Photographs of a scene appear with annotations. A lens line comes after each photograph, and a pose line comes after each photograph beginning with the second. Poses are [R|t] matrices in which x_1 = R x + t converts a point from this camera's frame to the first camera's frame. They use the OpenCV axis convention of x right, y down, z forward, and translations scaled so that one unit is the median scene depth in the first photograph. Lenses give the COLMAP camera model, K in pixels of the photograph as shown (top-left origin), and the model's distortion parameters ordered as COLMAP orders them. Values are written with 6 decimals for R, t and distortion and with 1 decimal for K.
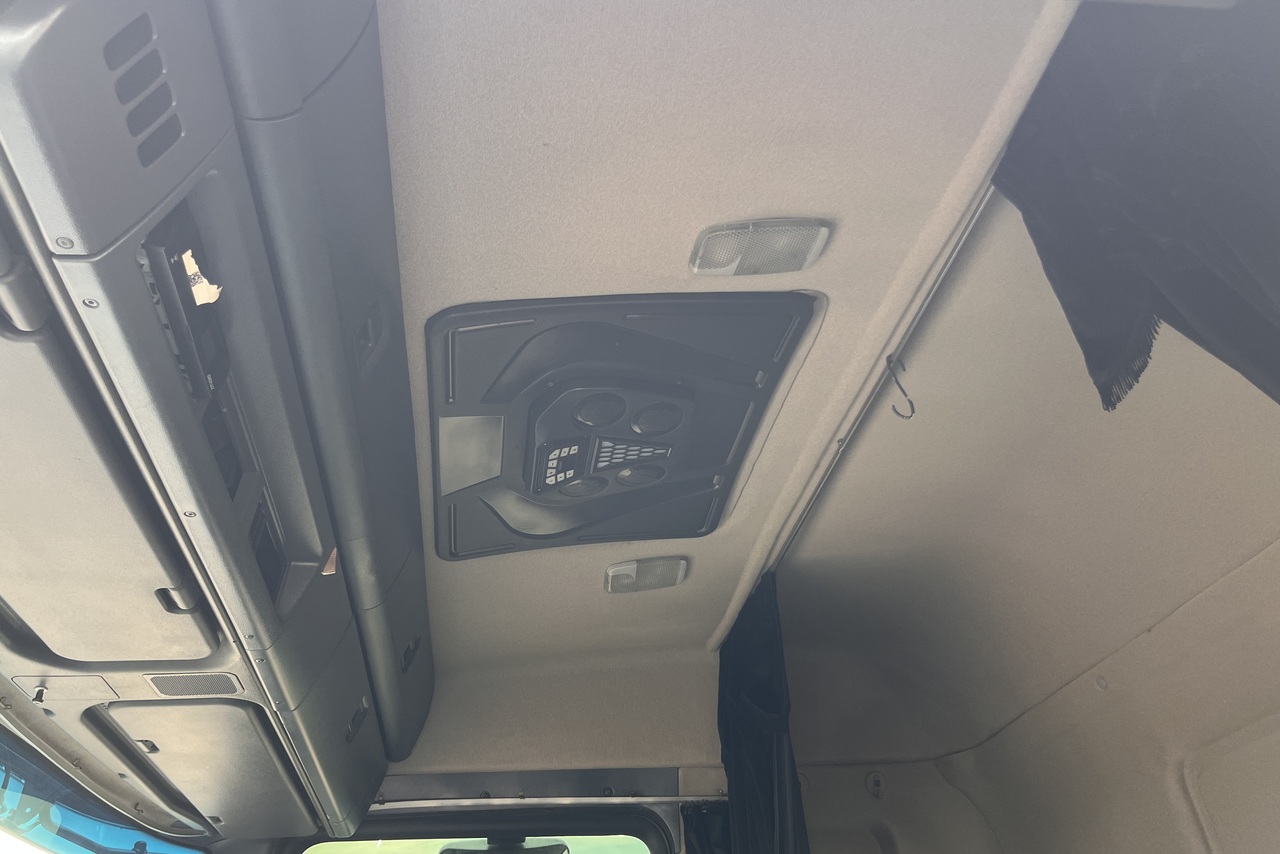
lens RADIAL K [[962.2, 0, 645.3], [0, 962.2, 433.8], [0, 0, 1]] dist [0.047138, -0.071693]
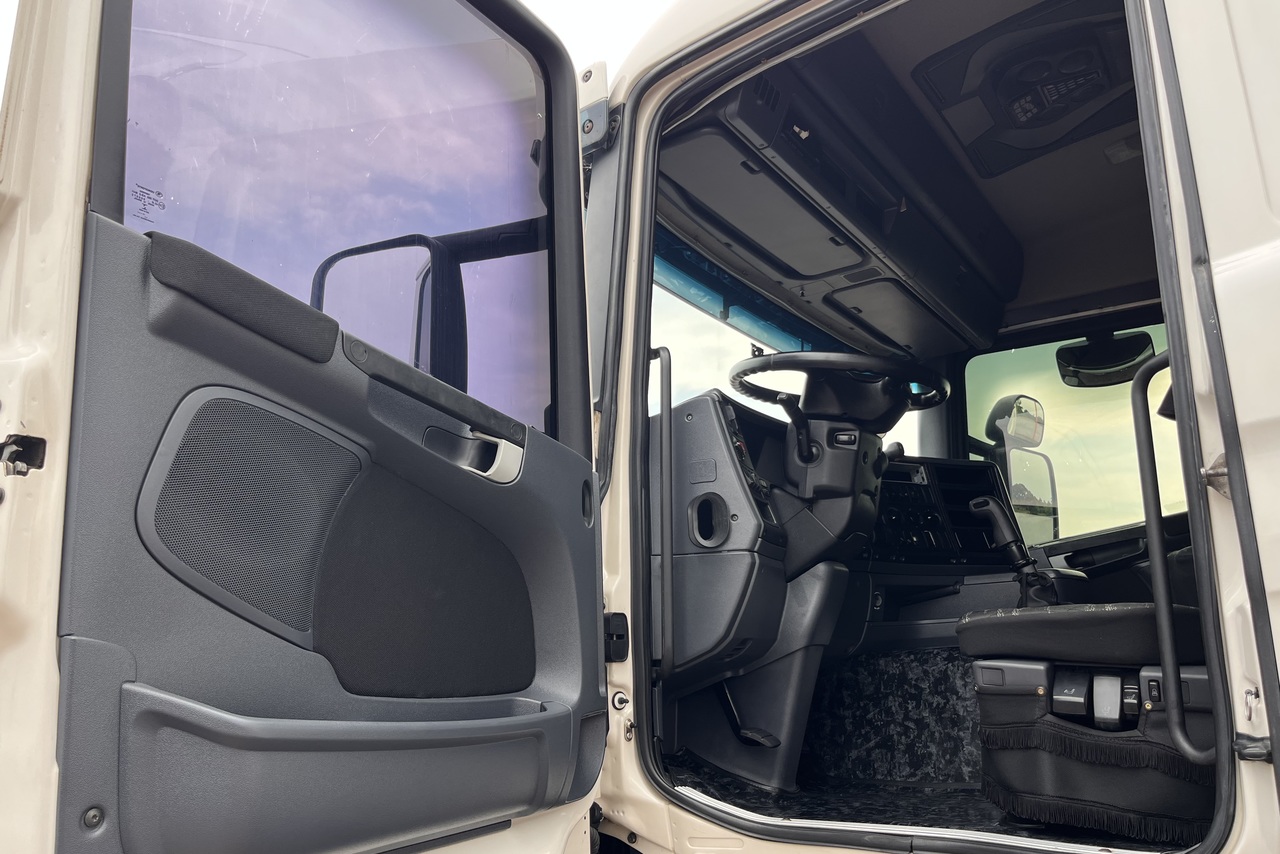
lens RADIAL K [[984.3, 0, 643.9], [0, 984.3, 428.4], [0, 0, 1]] dist [-0.002983, -0.000355]
pose [[0.739605, -0.101500, -0.665344, 0.433424], [0.350289, 0.902173, 0.251756, -0.111945], [0.574702, -0.419262, 0.702806, -0.696164]]
